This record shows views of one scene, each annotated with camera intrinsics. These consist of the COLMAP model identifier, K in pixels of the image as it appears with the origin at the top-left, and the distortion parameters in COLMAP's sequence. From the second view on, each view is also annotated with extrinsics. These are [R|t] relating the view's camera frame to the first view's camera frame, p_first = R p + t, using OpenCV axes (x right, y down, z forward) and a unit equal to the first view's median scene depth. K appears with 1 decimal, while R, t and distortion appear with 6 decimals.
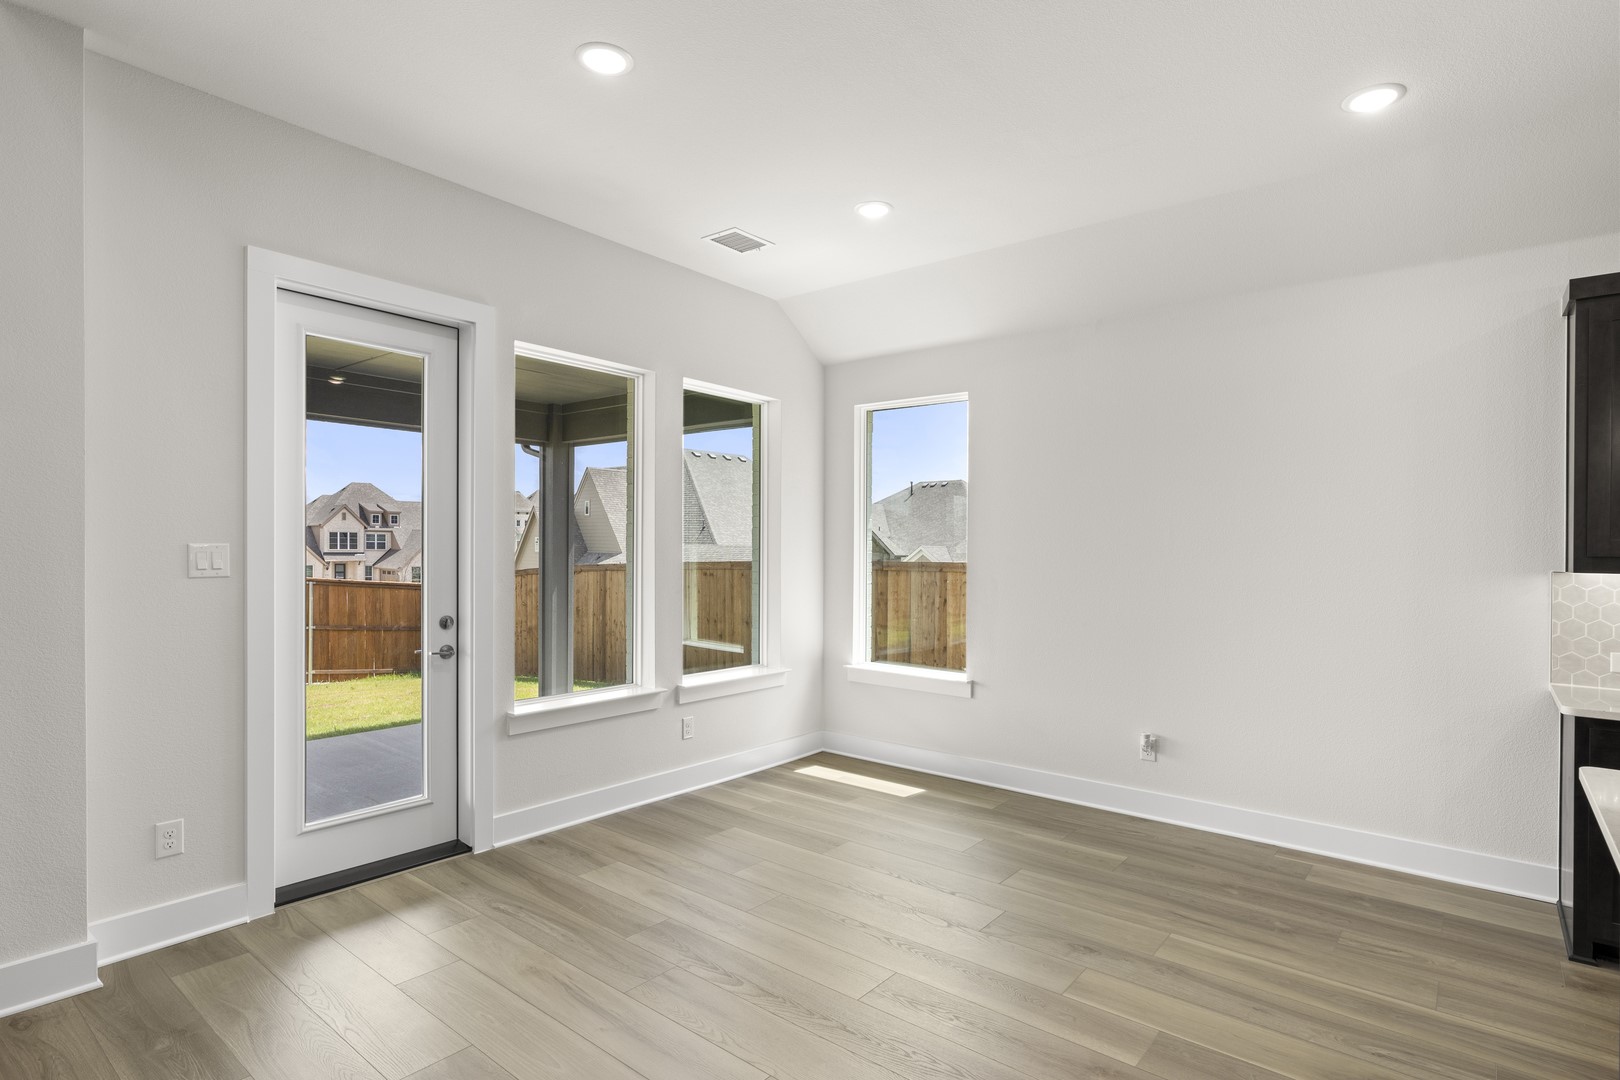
lens RADIAL K [[825.4, 0, 809.8], [0, 825.4, 541.3], [0, 0, 1]] dist [-0.000017, 0.000398]
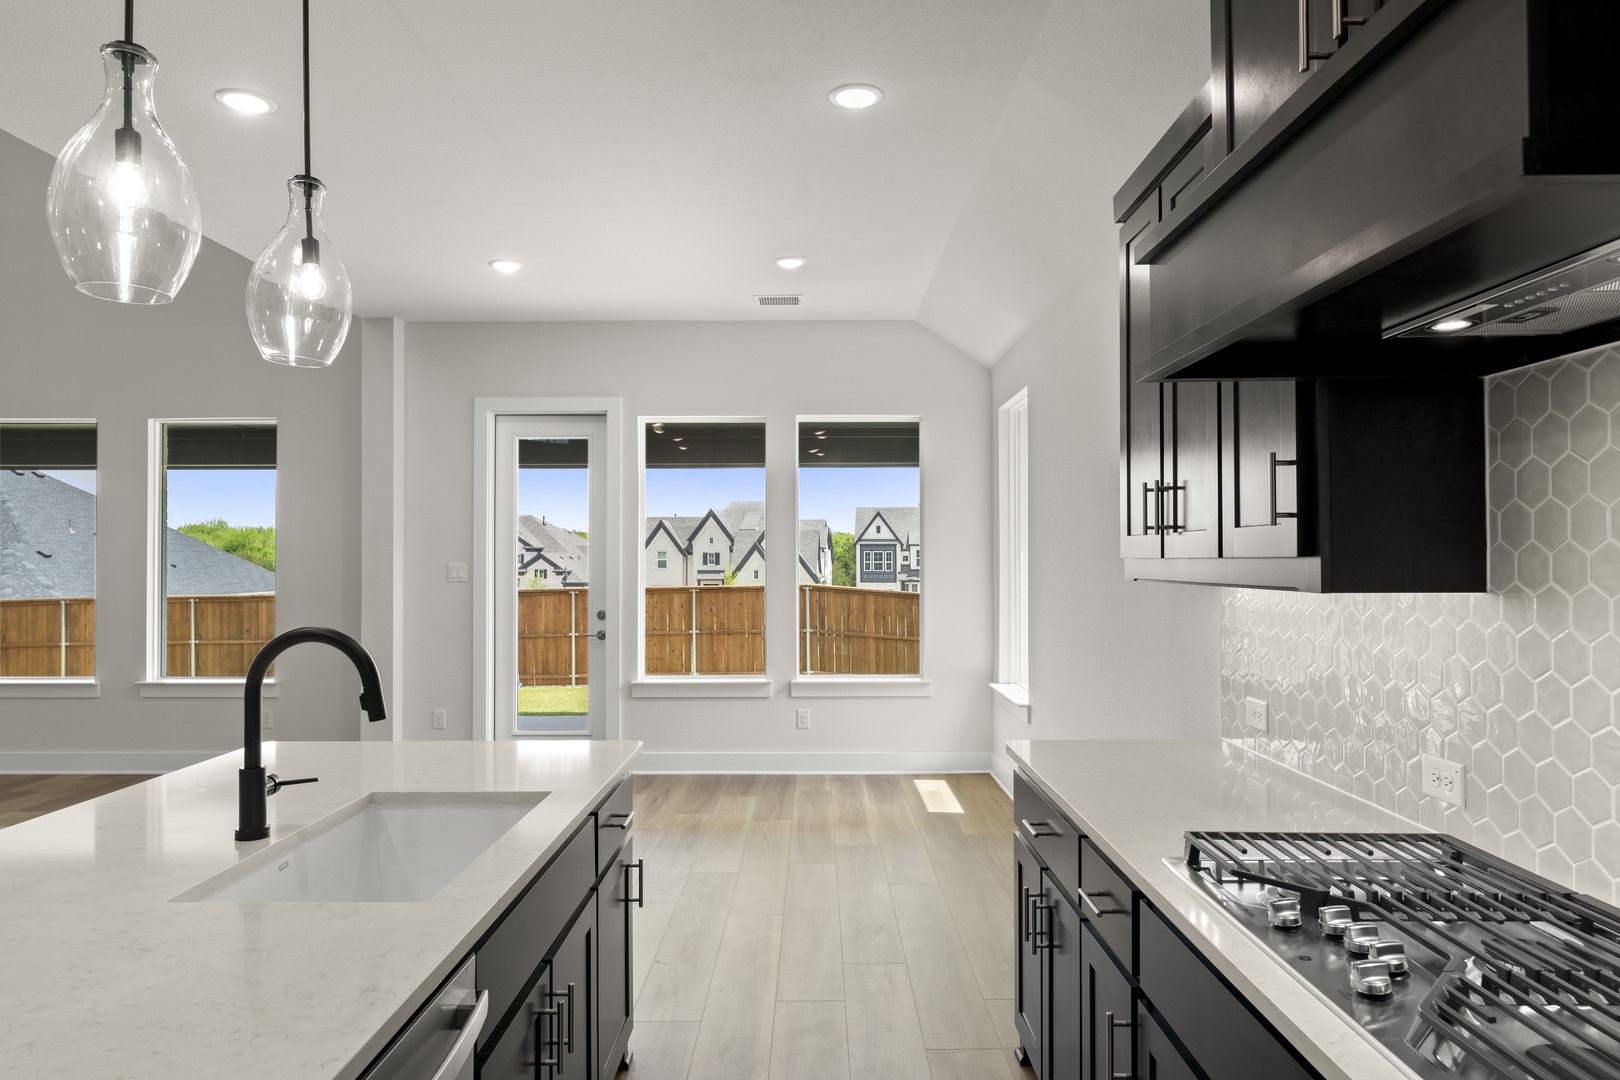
lens RADIAL K [[1006.4, 0, 814.8], [0, 1006.4, 538.9], [0, 0, 1]] dist [-0.003125, 0.000035]
pose [[0.630035, -0.031618, -0.775923, 1.059306], [0.017936, 0.999497, -0.026165, 0.013717], [0.776359, 0.002568, 0.630285, 0.143199]]
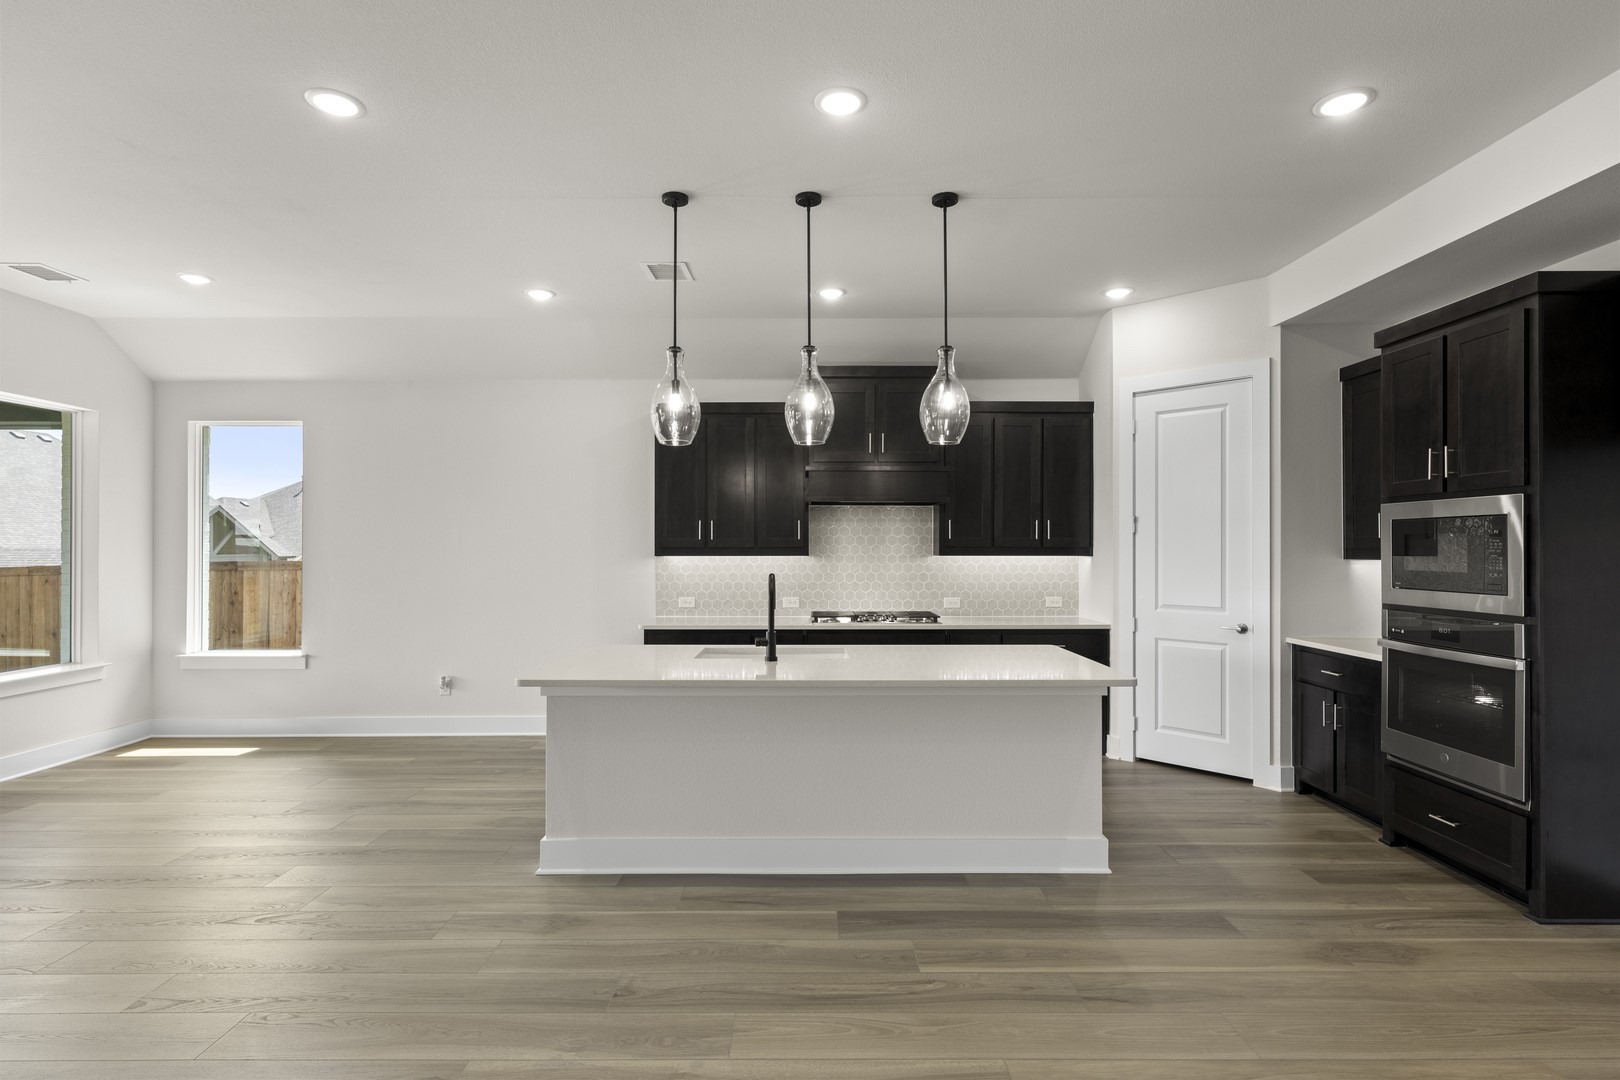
lens RADIAL K [[788.9, 0, 814.1], [0, 788.9, 530.6], [0, 0, 1]] dist [0.001668, 0.000699]
pose [[0.770914, -0.000607, 0.636939, 0.033775], [0.007122, 0.999945, -0.007667, -0.003239], [-0.636899, 0.010447, 0.770876, -0.464237]]
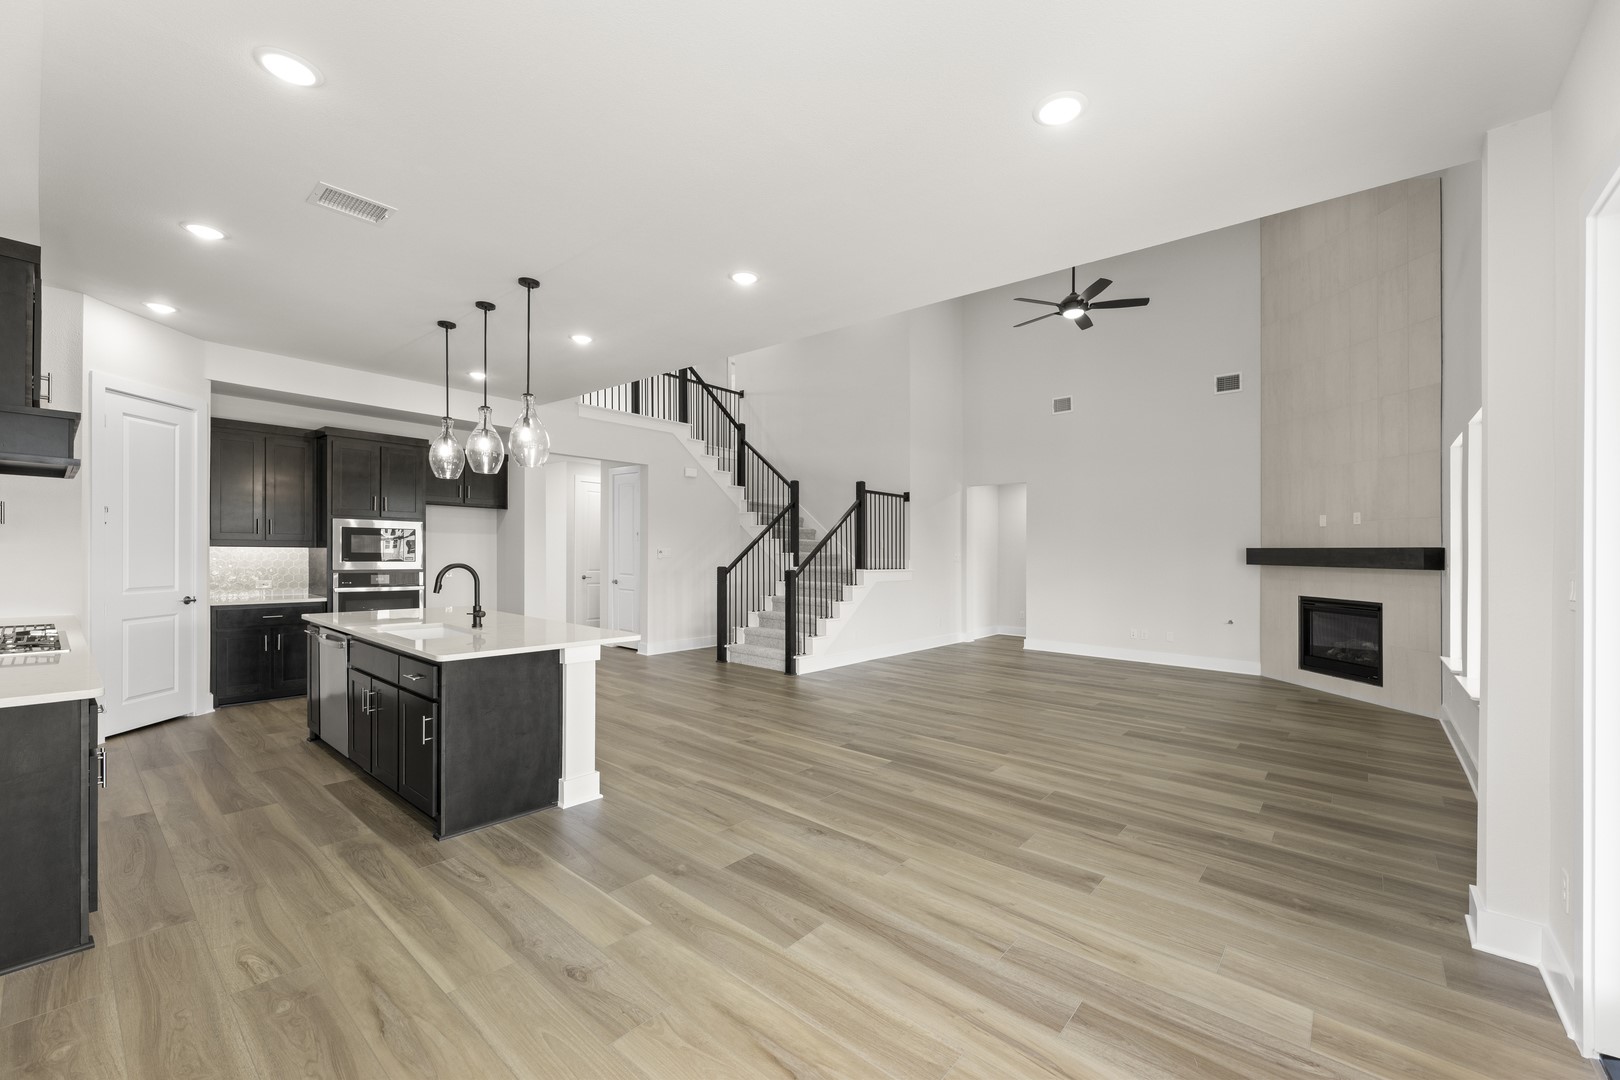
lens RADIAL K [[651.1, 0, 805.7], [0, 651.1, 553.5], [0, 0, 1]] dist [-0.002707, 0.000225]
pose [[-0.999192, -0.032959, 0.023017, 0.049347], [-0.033031, 0.999451, -0.002764, 0.009764], [-0.022913, -0.003522, -0.999731, 1.171625]]
